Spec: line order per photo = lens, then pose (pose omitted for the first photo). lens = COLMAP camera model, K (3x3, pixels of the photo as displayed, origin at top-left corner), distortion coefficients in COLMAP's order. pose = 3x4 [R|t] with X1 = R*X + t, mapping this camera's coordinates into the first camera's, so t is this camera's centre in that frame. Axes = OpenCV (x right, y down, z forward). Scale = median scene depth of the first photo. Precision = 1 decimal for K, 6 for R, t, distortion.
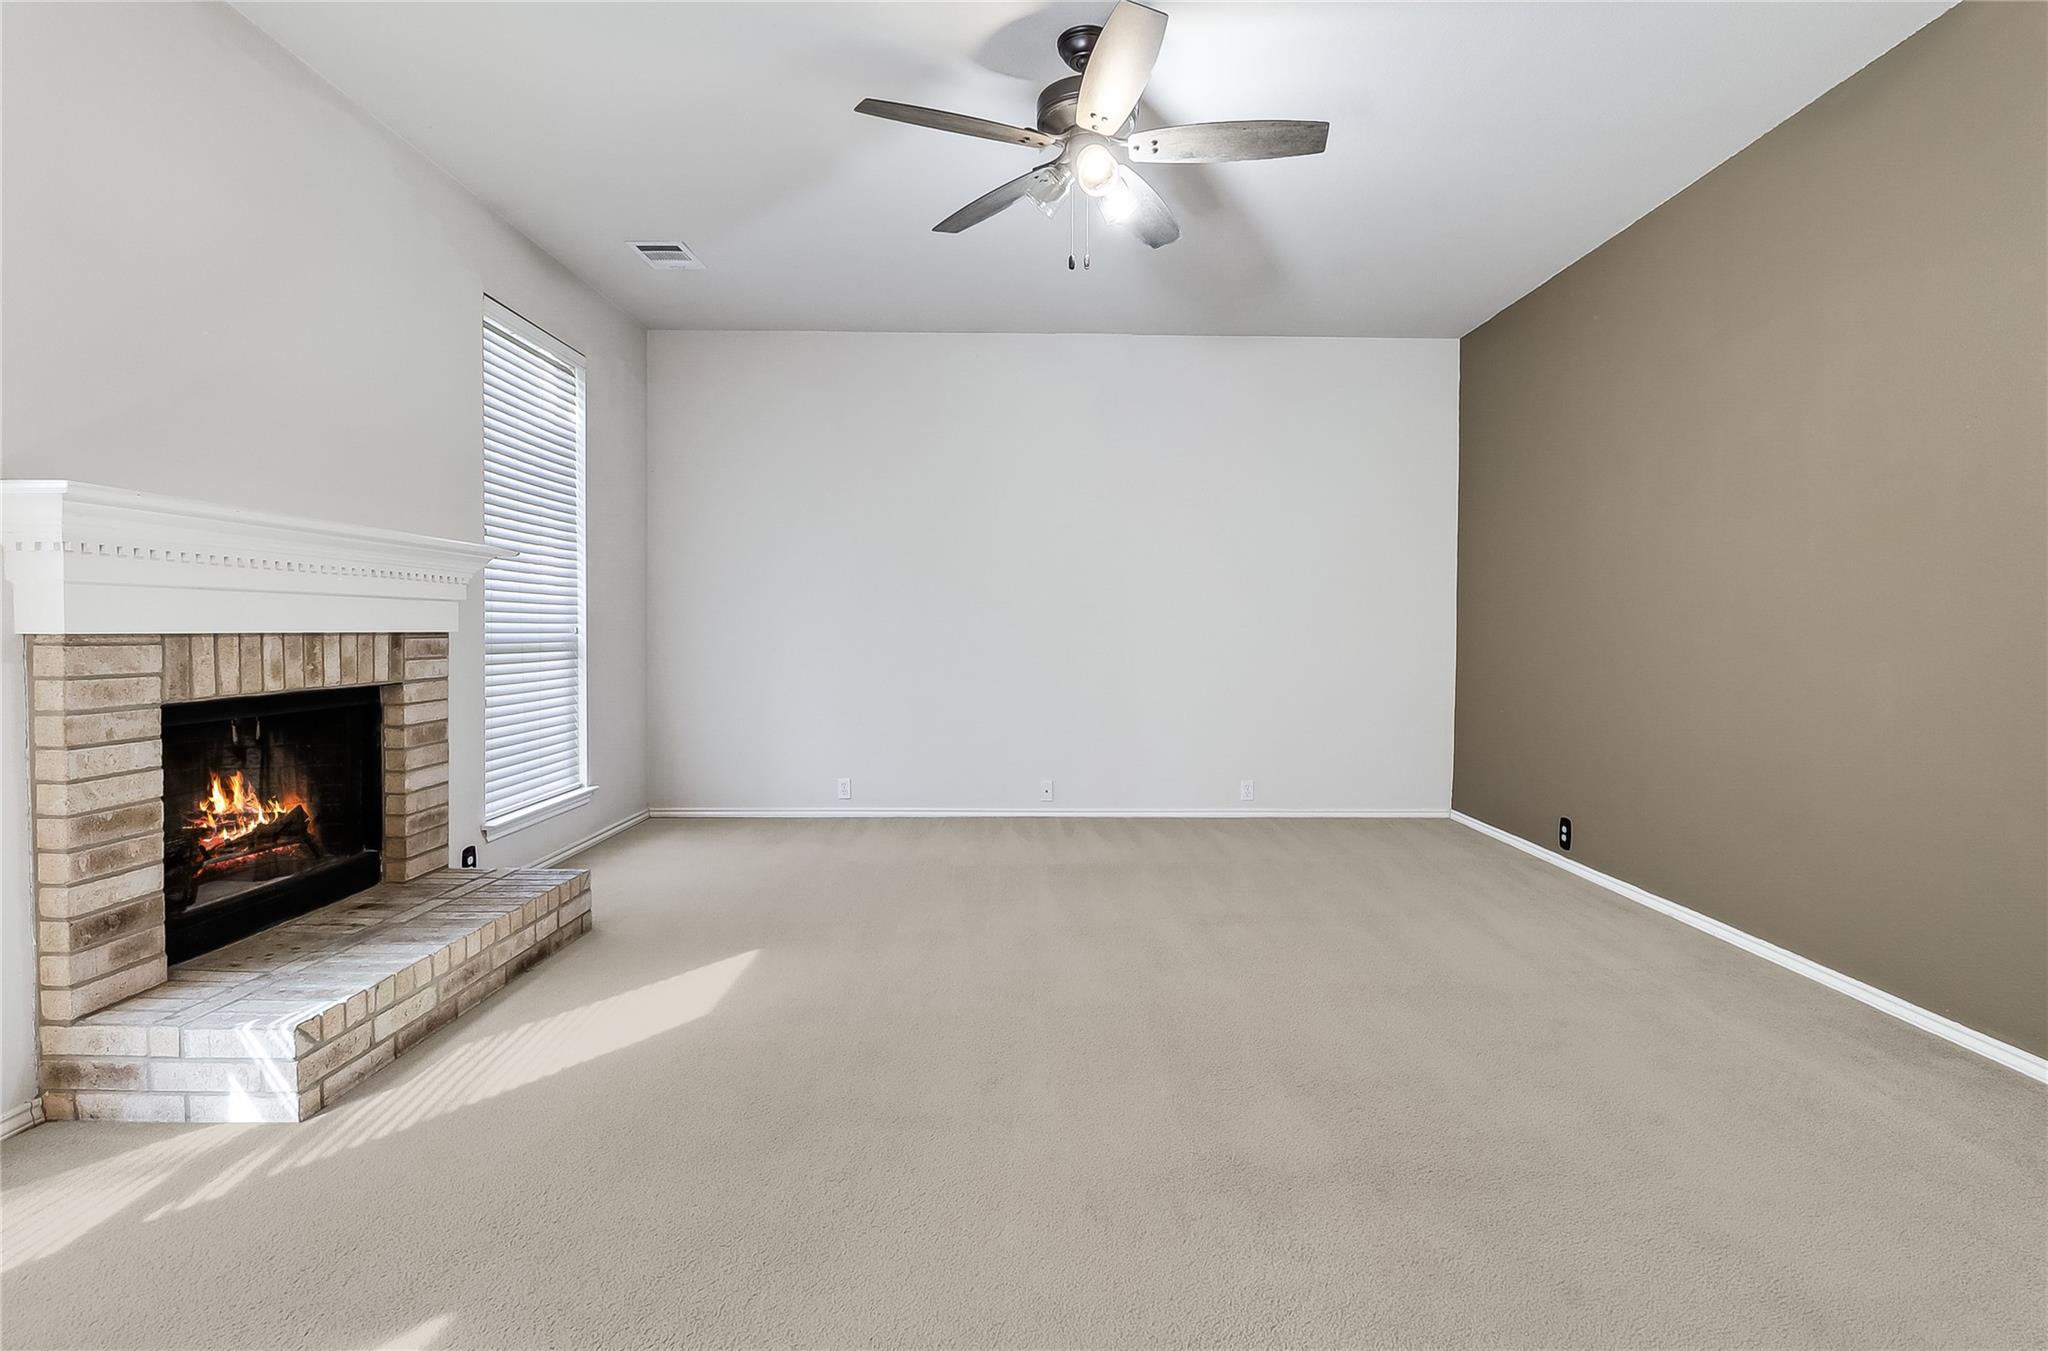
lens RADIAL K [[971.5, 0, 1027.1], [0, 971.5, 651.1], [0, 0, 1]] dist [0.022765, -0.019290]
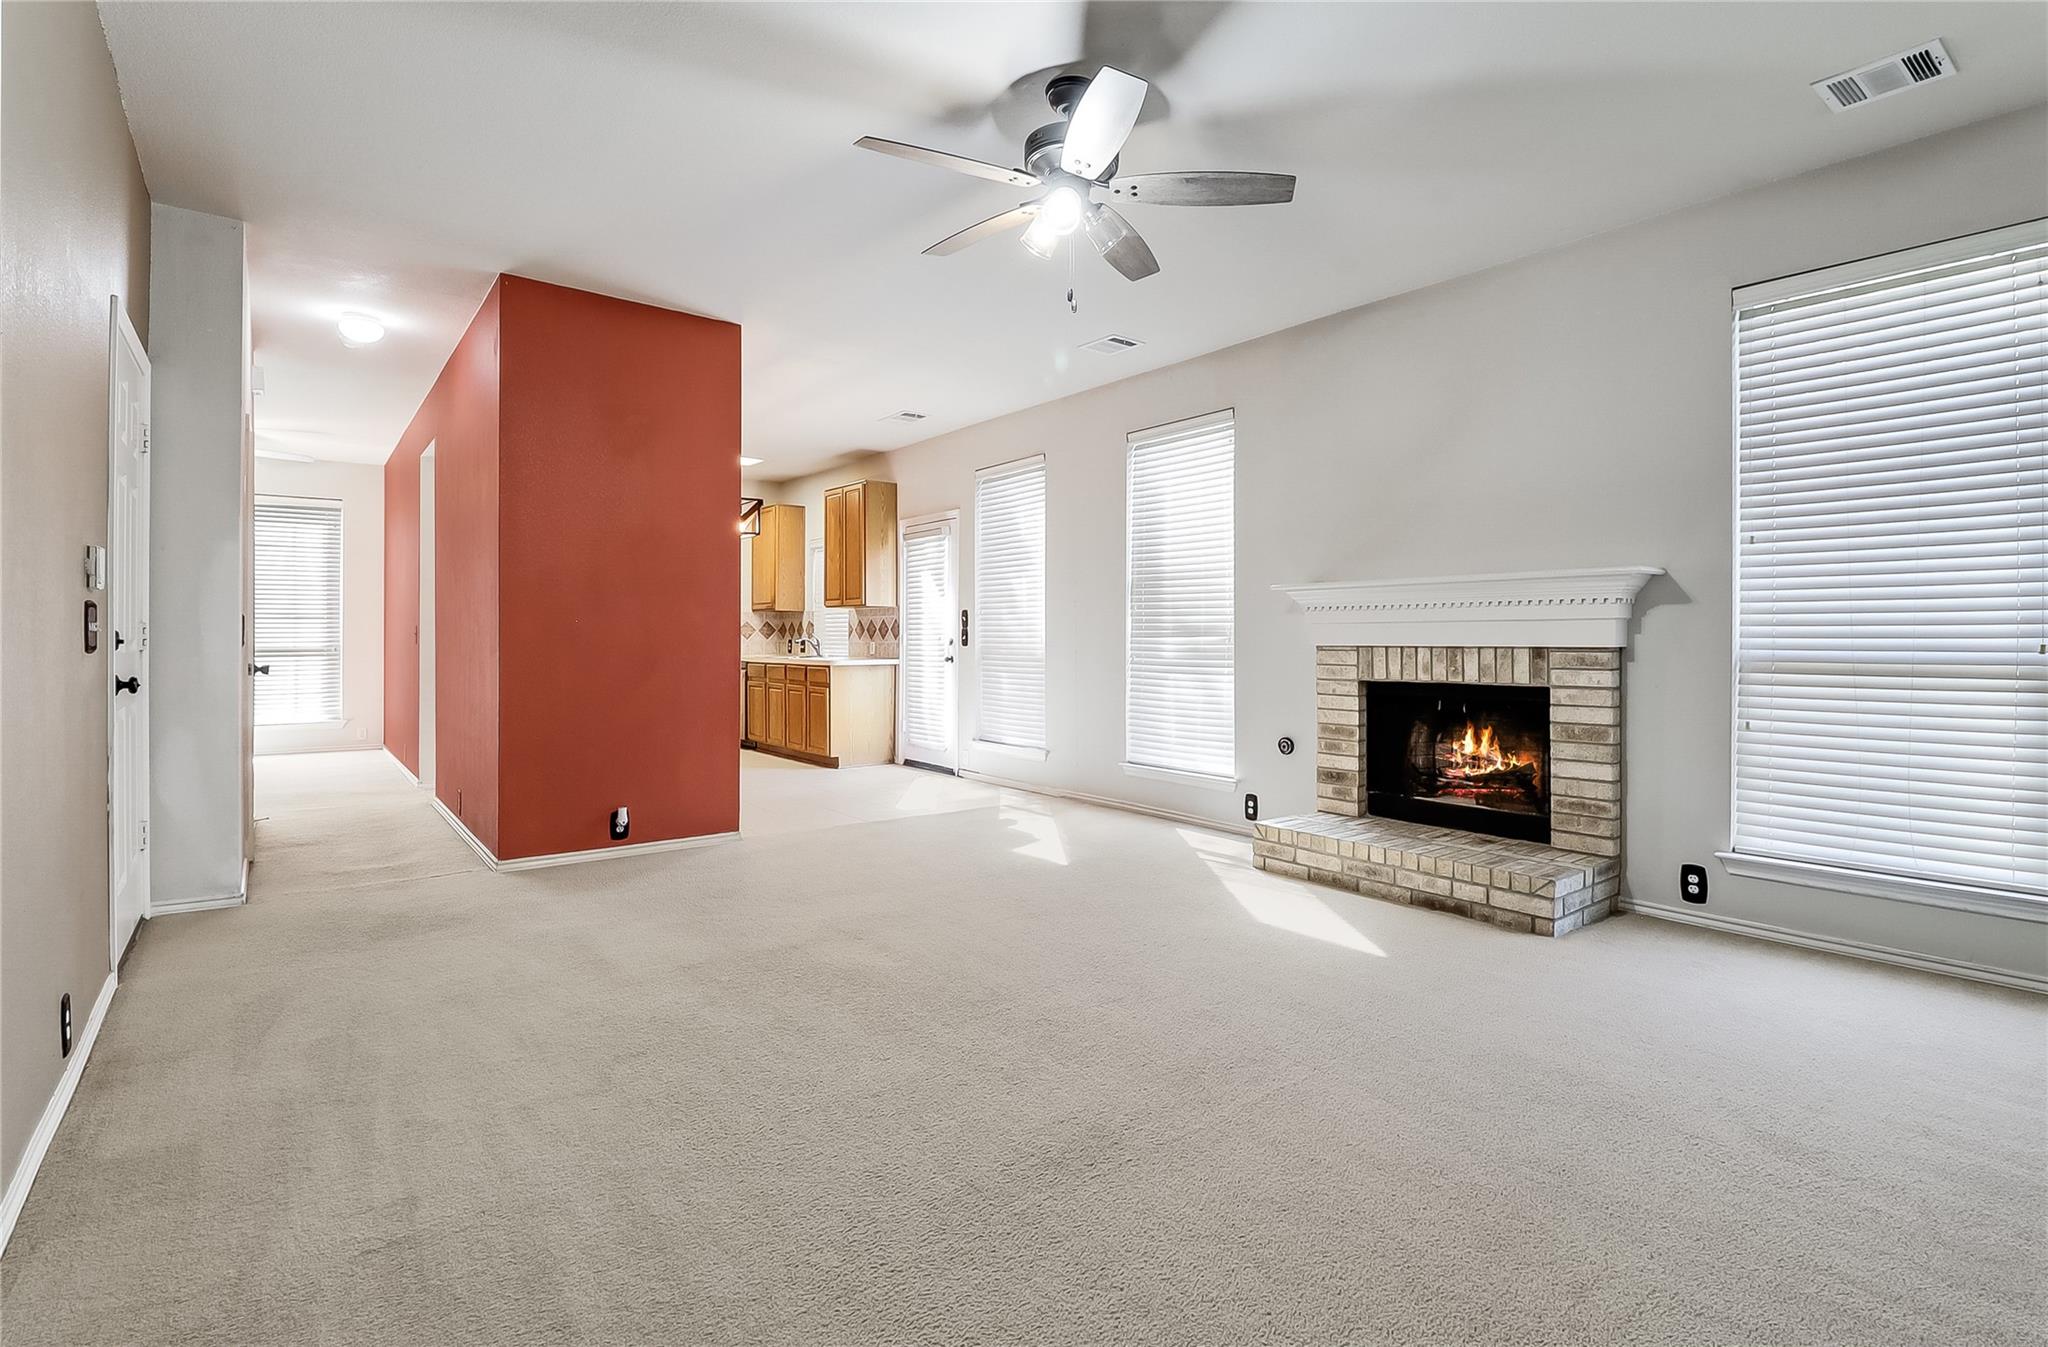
lens RADIAL K [[980.4, 0, 1050.3], [0, 980.4, 633.4], [0, 0, 1]] dist [-0.000243, -0.005201]
pose [[-0.783225, -0.008999, -0.621673, 0.838884], [-0.018229, 0.999798, 0.008493, -0.046143], [0.621471, 0.017985, -0.783231, 2.056596]]
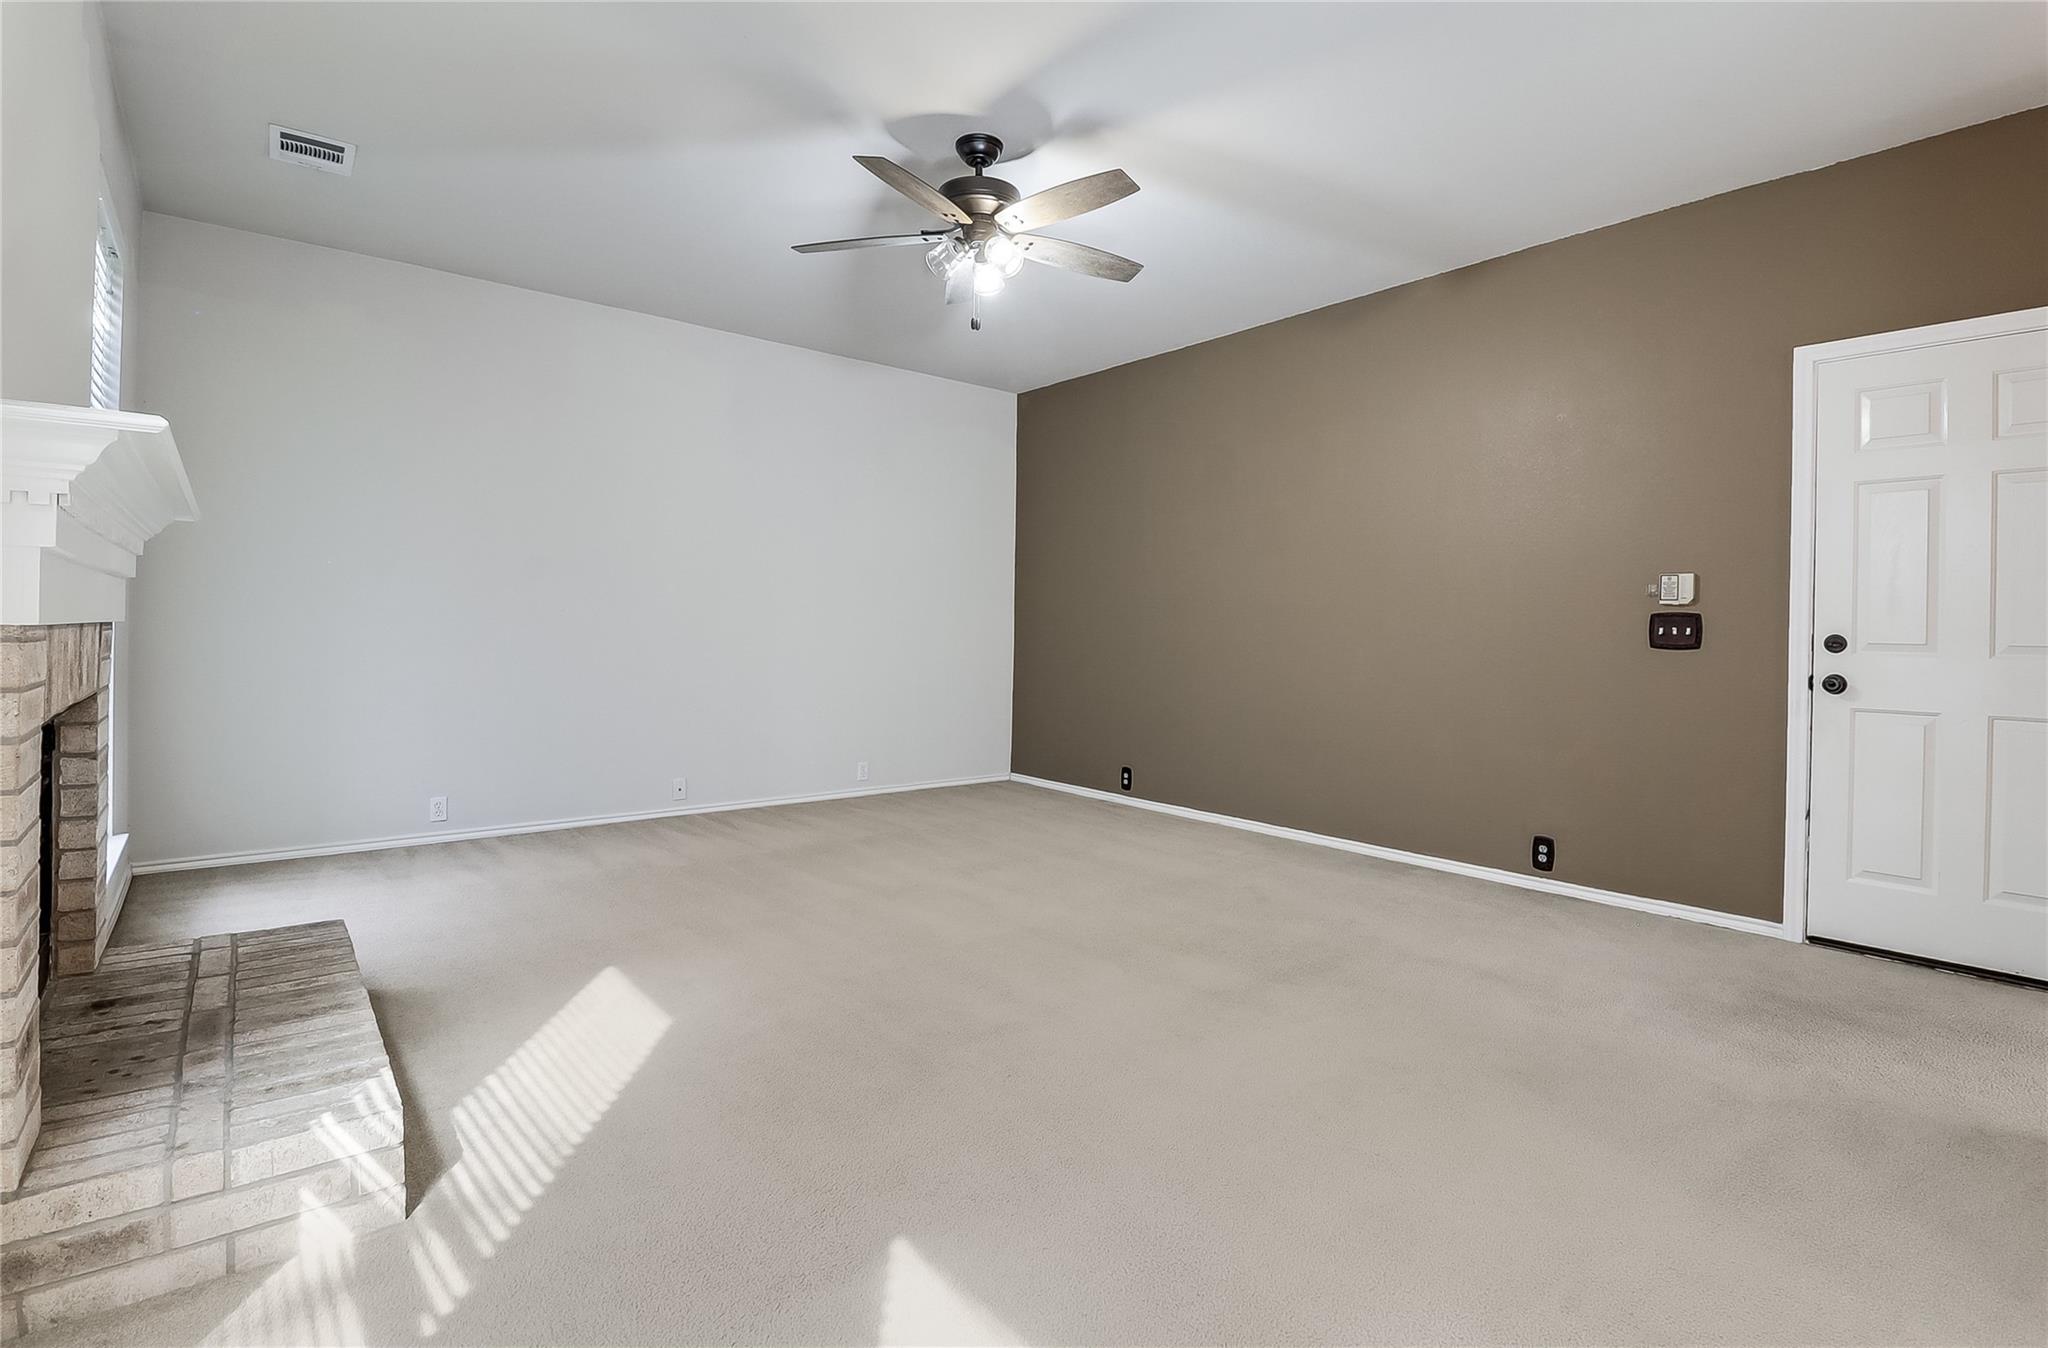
lens RADIAL K [[980.4, 0, 1050.3], [0, 980.4, 633.9], [0, 0, 1]] dist [-0.000243, -0.005201]
pose [[0.771371, 0.006445, 0.636354, -0.715751], [0.000295, 0.999945, -0.010484, -0.003057], [-0.636386, 0.008275, 0.771326, 0.009632]]
